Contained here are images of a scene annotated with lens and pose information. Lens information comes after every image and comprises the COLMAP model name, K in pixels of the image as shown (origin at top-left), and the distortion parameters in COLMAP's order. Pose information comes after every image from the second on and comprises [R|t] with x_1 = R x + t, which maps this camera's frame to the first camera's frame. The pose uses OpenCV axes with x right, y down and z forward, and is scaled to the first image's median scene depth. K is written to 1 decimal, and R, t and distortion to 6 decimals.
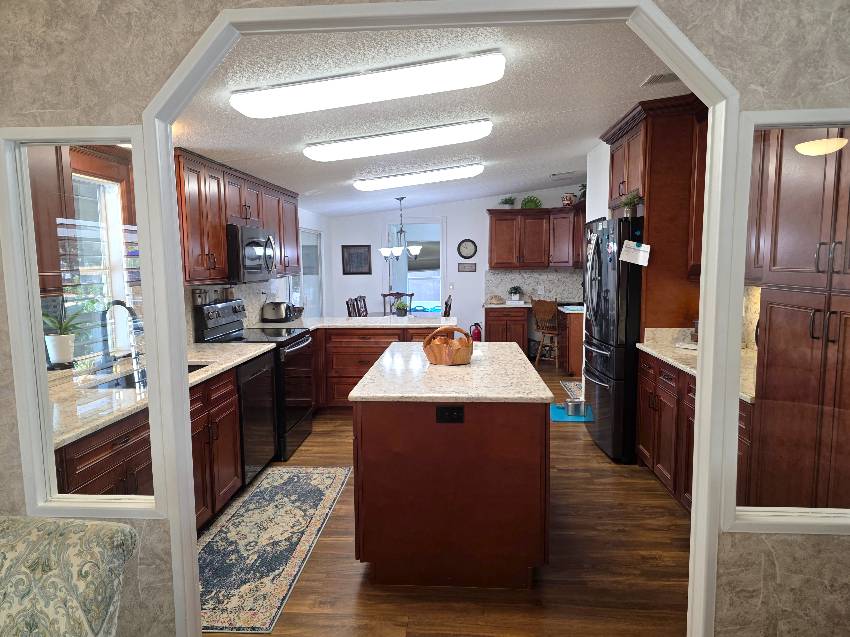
lens RADIAL K [[573.7, 0, 426.7], [0, 573.7, 319.4], [0, 0, 1]] dist [0.060061, -0.059497]
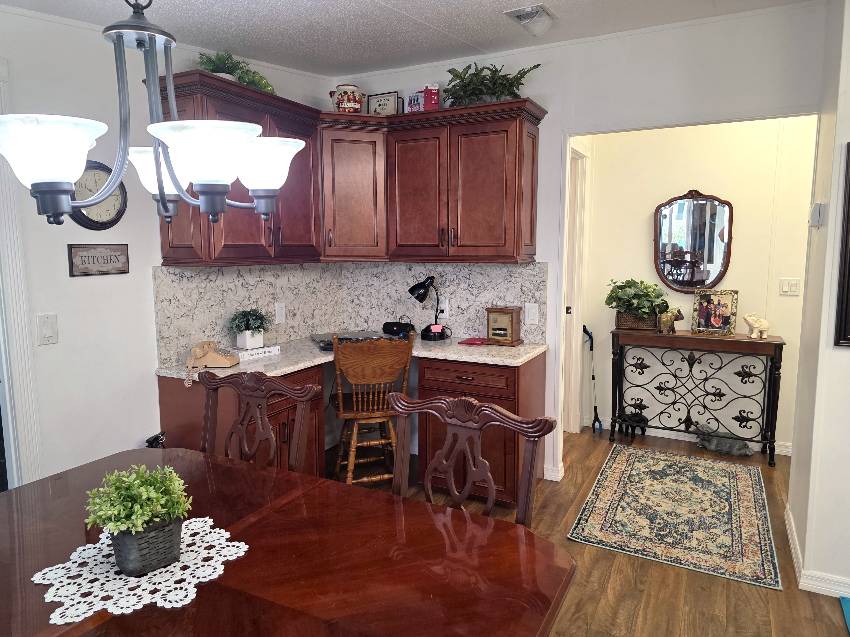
lens RADIAL K [[587.5, 0, 426.4], [0, 587.5, 314.4], [0, 0, 1]] dist [0.069455, 0.000104]
pose [[0.397253, -0.100410, 0.912199, -0.146814], [0.092071, 0.993342, 0.069245, -0.072015], [-0.913079, 0.056480, 0.403853, 0.761694]]
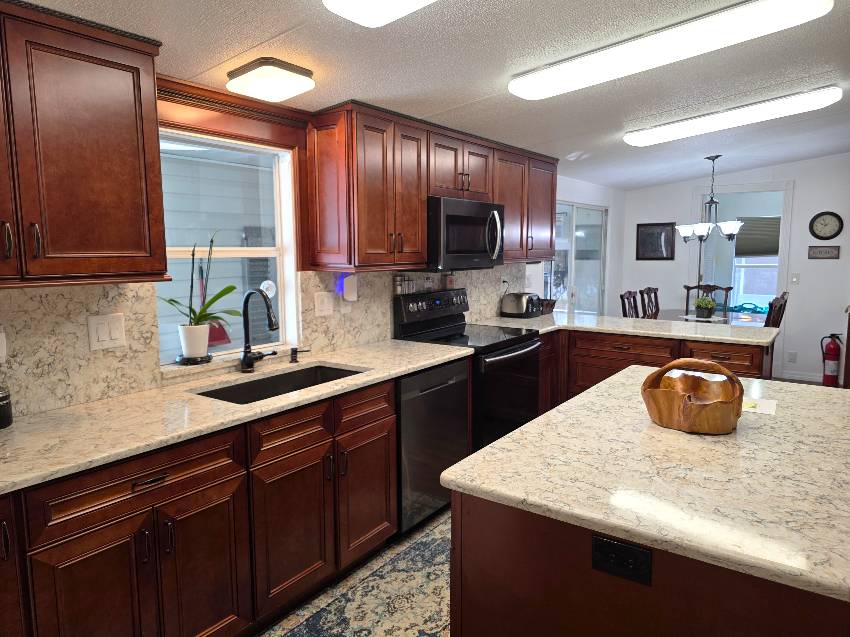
lens RADIAL K [[573.7, 0, 426.7], [0, 573.7, 319.4], [0, 0, 1]] dist [0.060061, -0.059497]
pose [[0.846780, 0.070342, -0.527273, 0.043293], [-0.056184, 0.997501, 0.042843, -0.013659], [0.528969, -0.006655, 0.848615, 0.157023]]
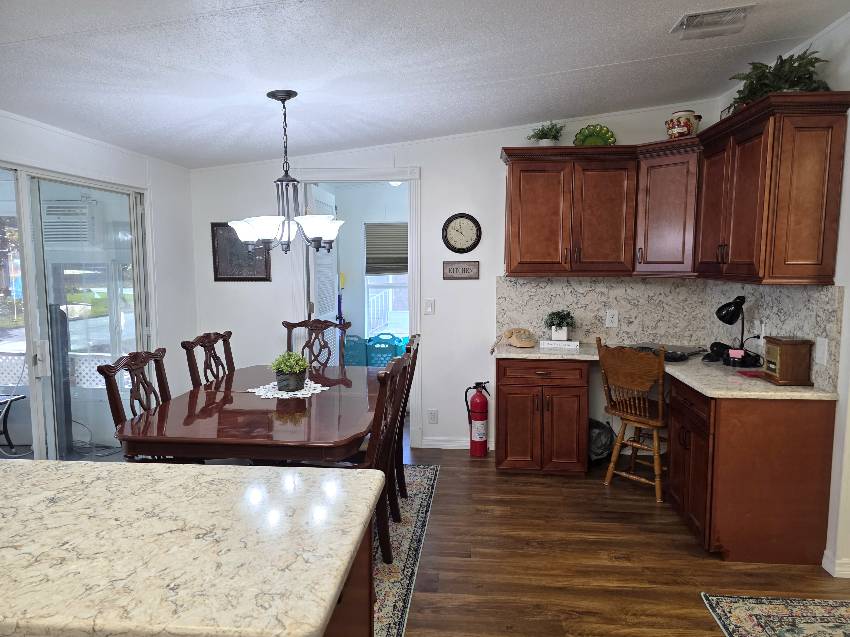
lens RADIAL K [[573.7, 0, 426.7], [0, 573.7, 319.4], [0, 0, 1]] dist [0.060061, -0.059497]
pose [[0.999678, 0.013311, -0.021607, 0.054905], [-0.013226, 0.999904, 0.004096, -0.052332], [0.021660, -0.003809, 0.999758, 0.528960]]
